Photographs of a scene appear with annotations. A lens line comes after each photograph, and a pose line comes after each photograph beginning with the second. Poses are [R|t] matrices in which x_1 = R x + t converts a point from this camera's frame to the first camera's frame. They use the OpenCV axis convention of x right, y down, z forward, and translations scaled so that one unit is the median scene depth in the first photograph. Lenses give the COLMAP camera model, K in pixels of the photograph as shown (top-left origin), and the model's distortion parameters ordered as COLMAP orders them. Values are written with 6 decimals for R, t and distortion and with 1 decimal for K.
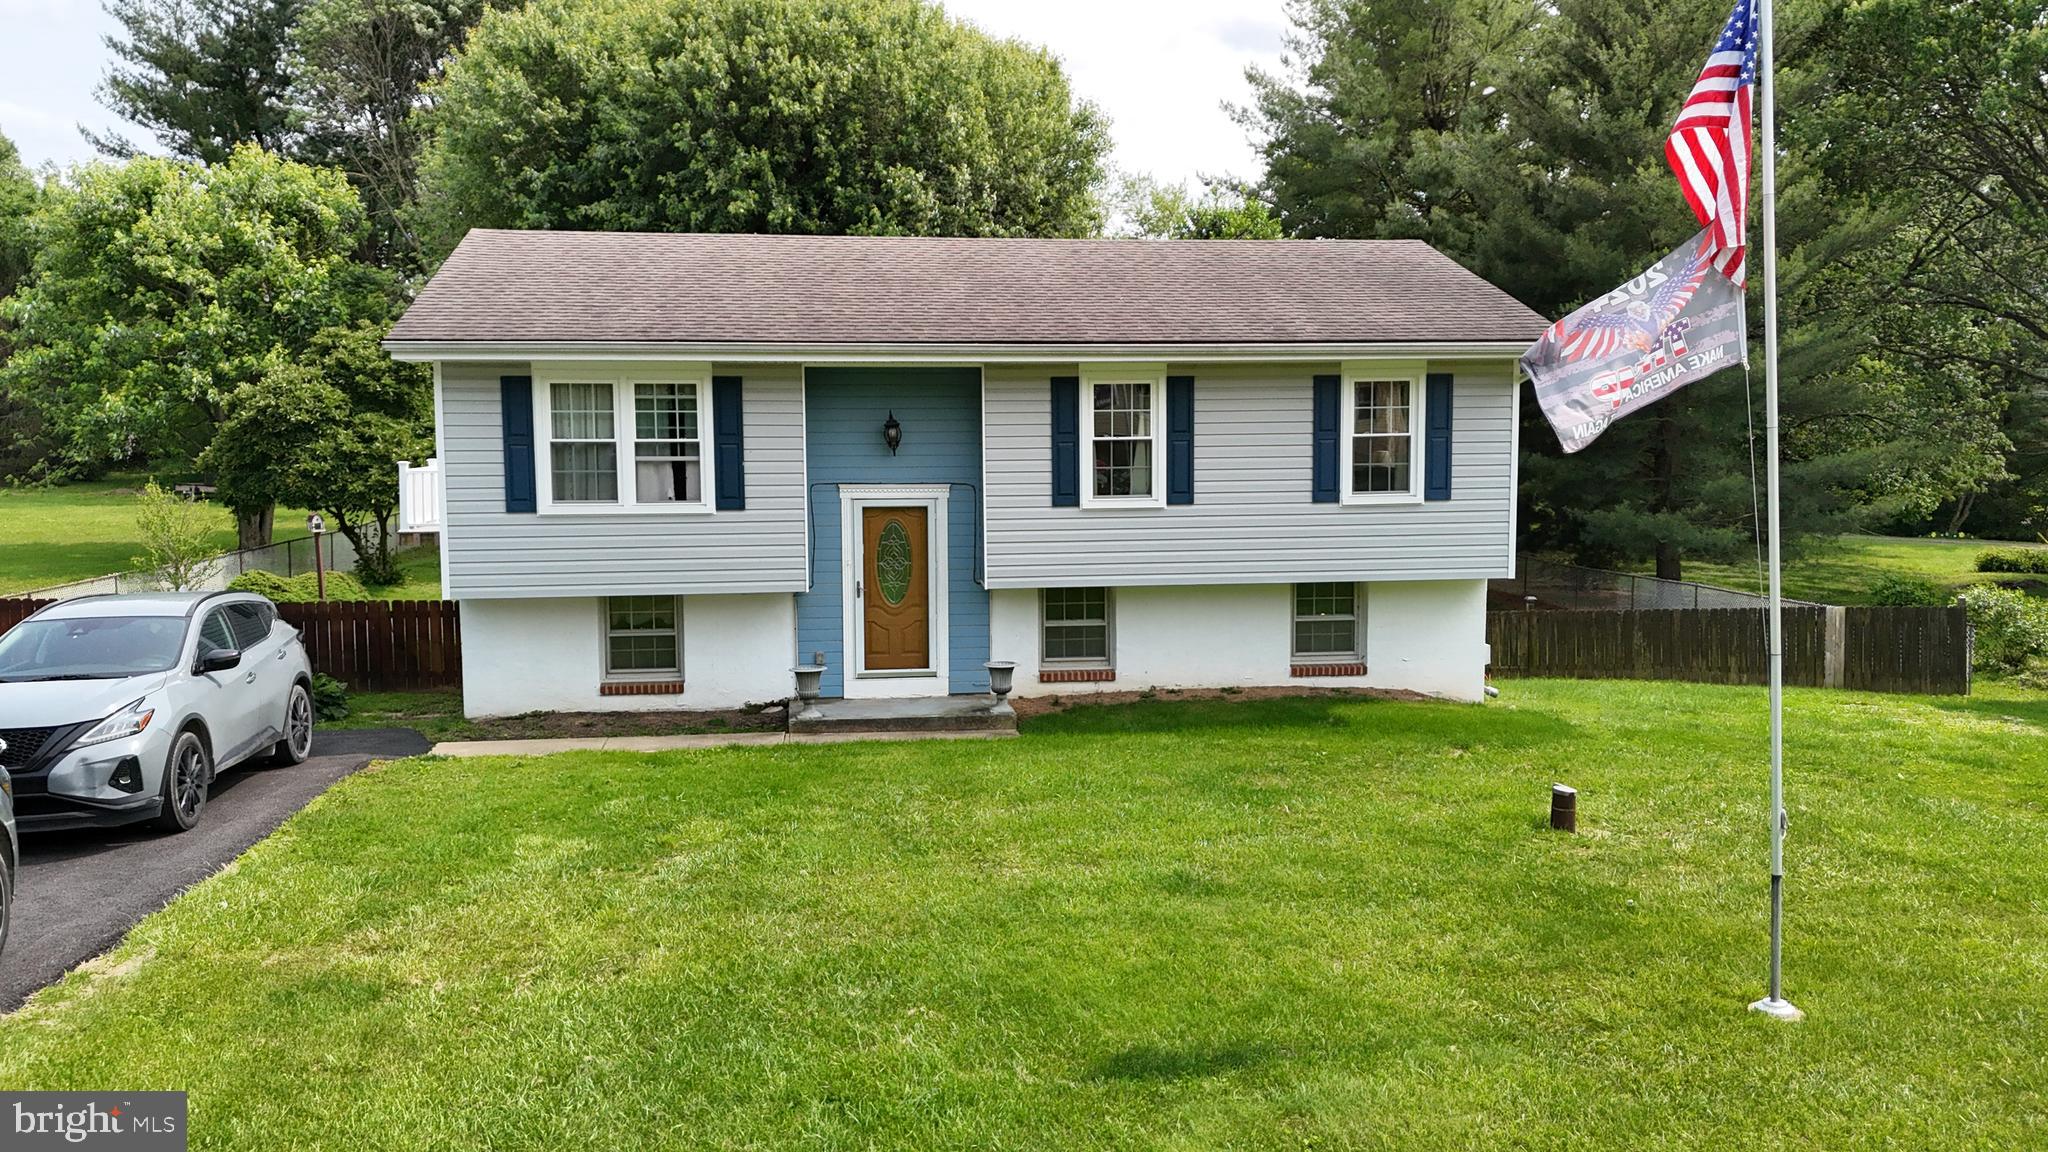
lens RADIAL K [[1659.9, 0, 1027.2], [0, 1659.9, 574.3], [0, 0, 1]] dist [0.078946, -0.072051]
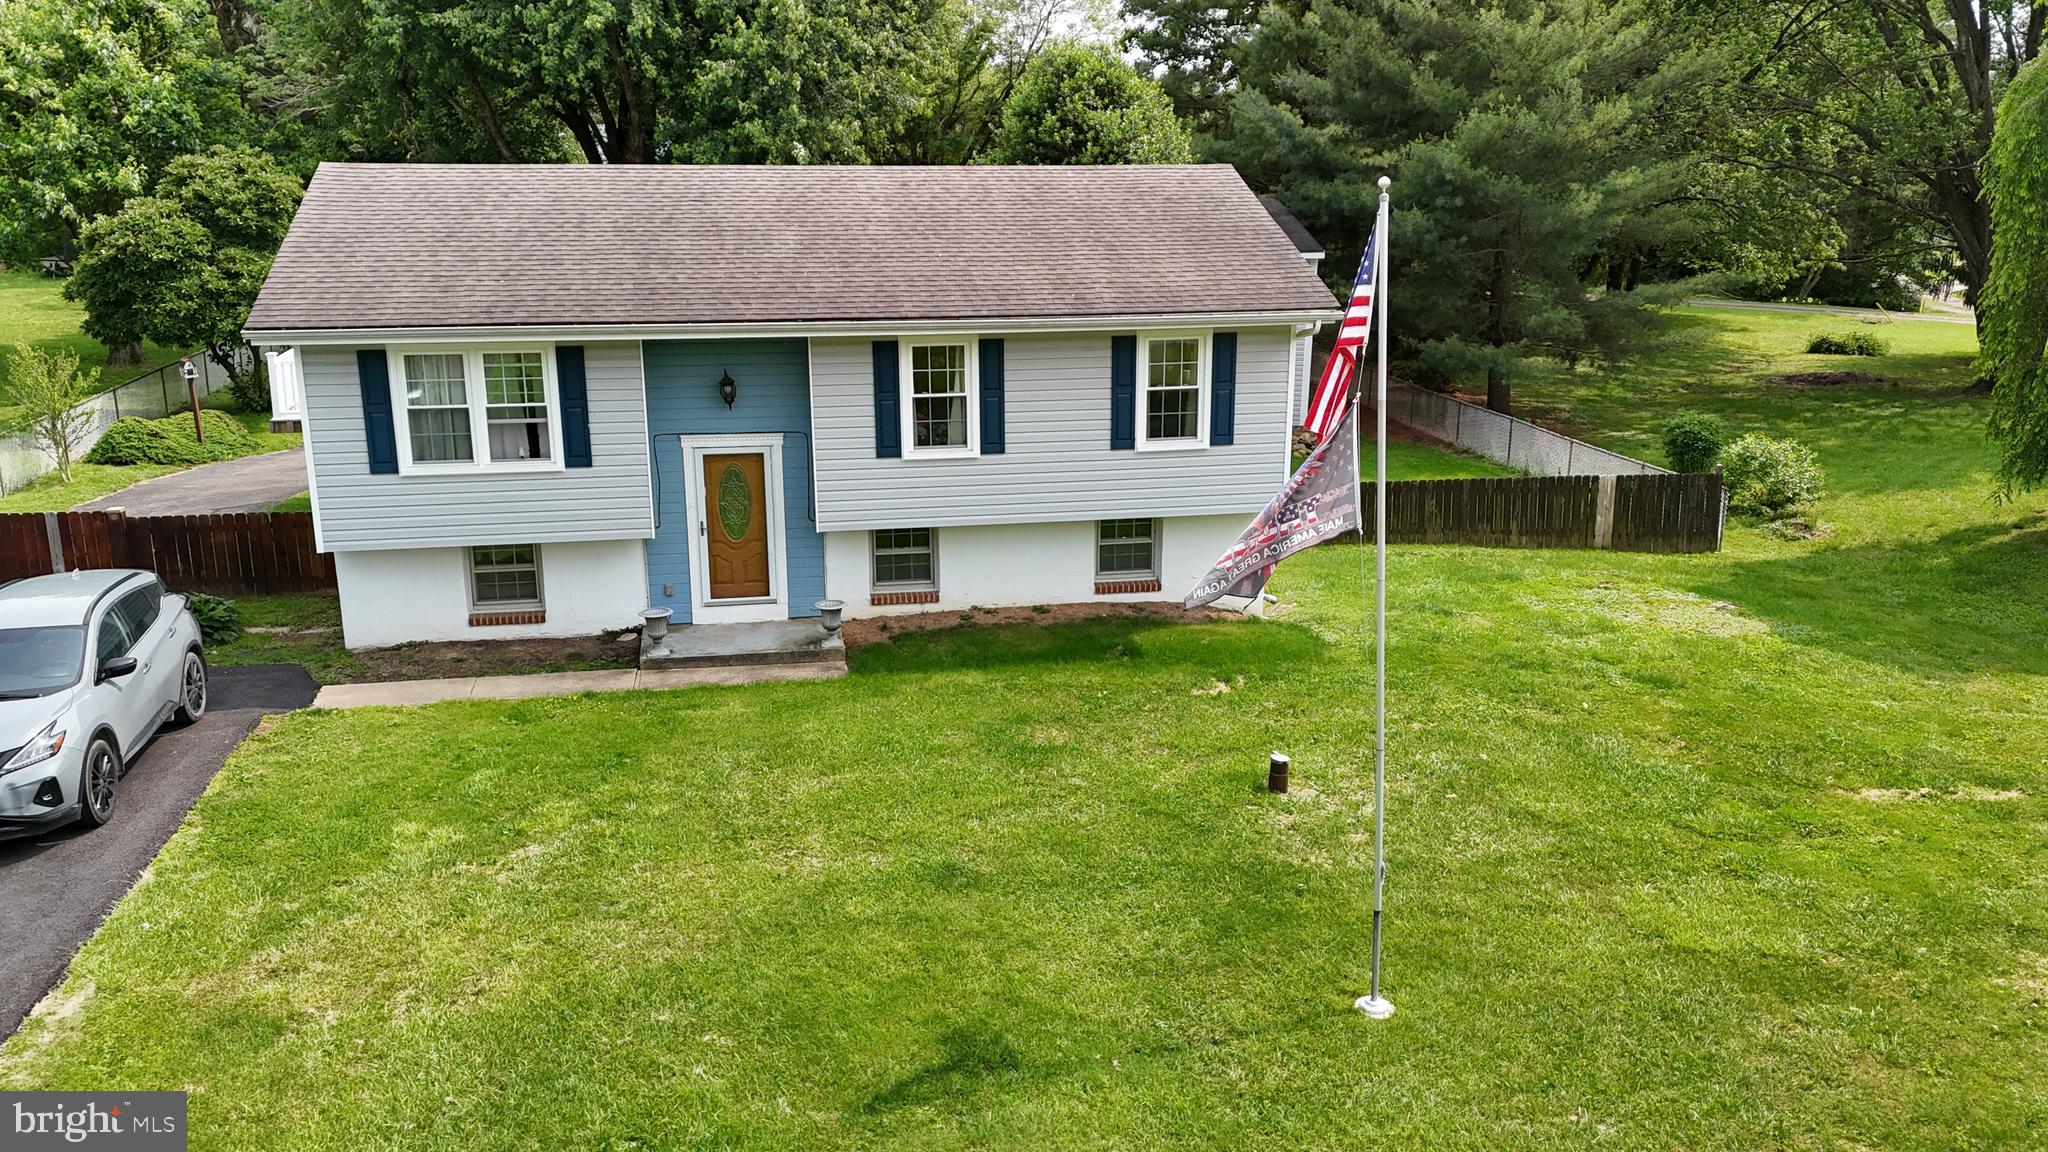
lens RADIAL K [[1659.9, 0, 1027.6], [0, 1659.9, 579.0], [0, 0, 1]] dist [0.078946, -0.072051]
pose [[0.998476, -0.008303, 0.054551, 0.056097], [-0.001439, 0.984362, 0.176154, -0.160008], [-0.055161, -0.175964, 0.982850, -0.112367]]
